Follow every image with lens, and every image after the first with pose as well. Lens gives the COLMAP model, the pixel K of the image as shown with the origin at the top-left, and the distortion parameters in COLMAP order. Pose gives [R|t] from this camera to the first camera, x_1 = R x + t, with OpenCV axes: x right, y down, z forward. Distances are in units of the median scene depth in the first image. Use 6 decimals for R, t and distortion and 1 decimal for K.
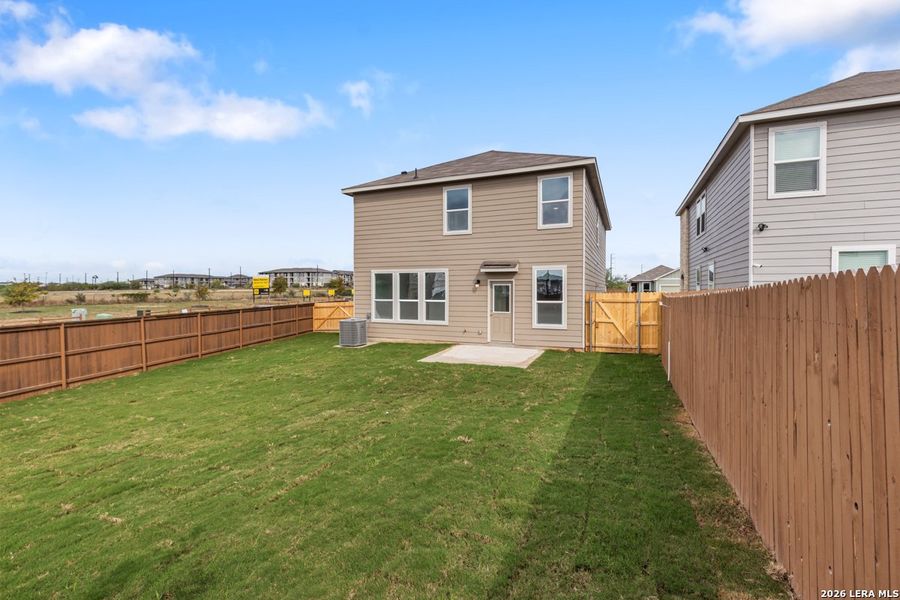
lens RADIAL K [[396.7, 0, 452.0], [0, 396.7, 294.8], [0, 0, 1]] dist [0.003092, -0.000700]
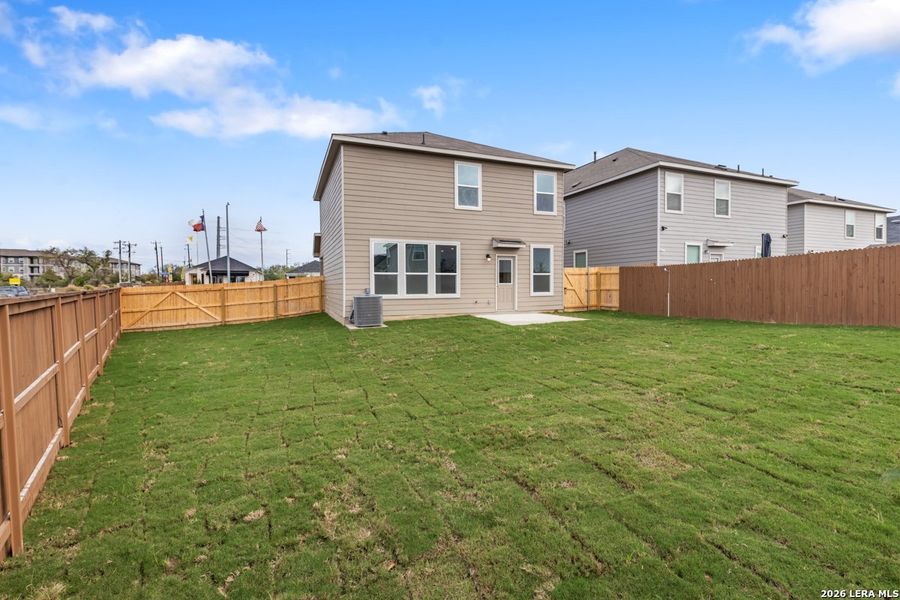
lens RADIAL K [[396.7, 0, 444.9], [0, 396.7, 298.7], [0, 0, 1]] dist [0.003092, -0.000700]
pose [[0.706294, -0.028218, 0.707356, -0.794679], [0.015050, 0.999578, 0.024847, 0.055613], [-0.707758, -0.006903, 0.706421, 0.318609]]
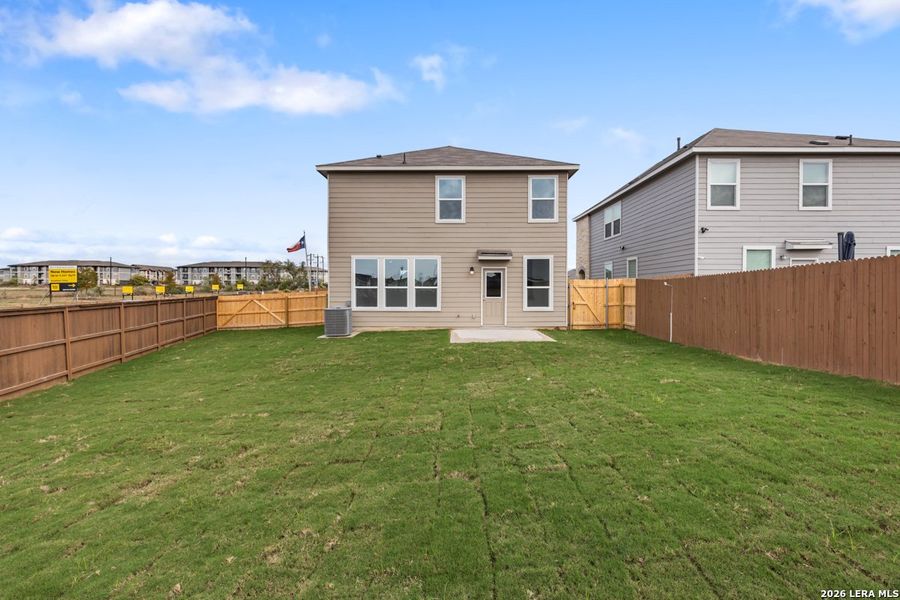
lens RADIAL K [[396.7, 0, 448.8], [0, 396.7, 297.4], [0, 0, 1]] dist [0.003092, -0.000700]
pose [[0.922763, -0.006612, 0.385310, -0.401575], [0.003923, 0.999962, 0.007765, 0.034764], [-0.385347, -0.005654, 0.922754, 0.048598]]
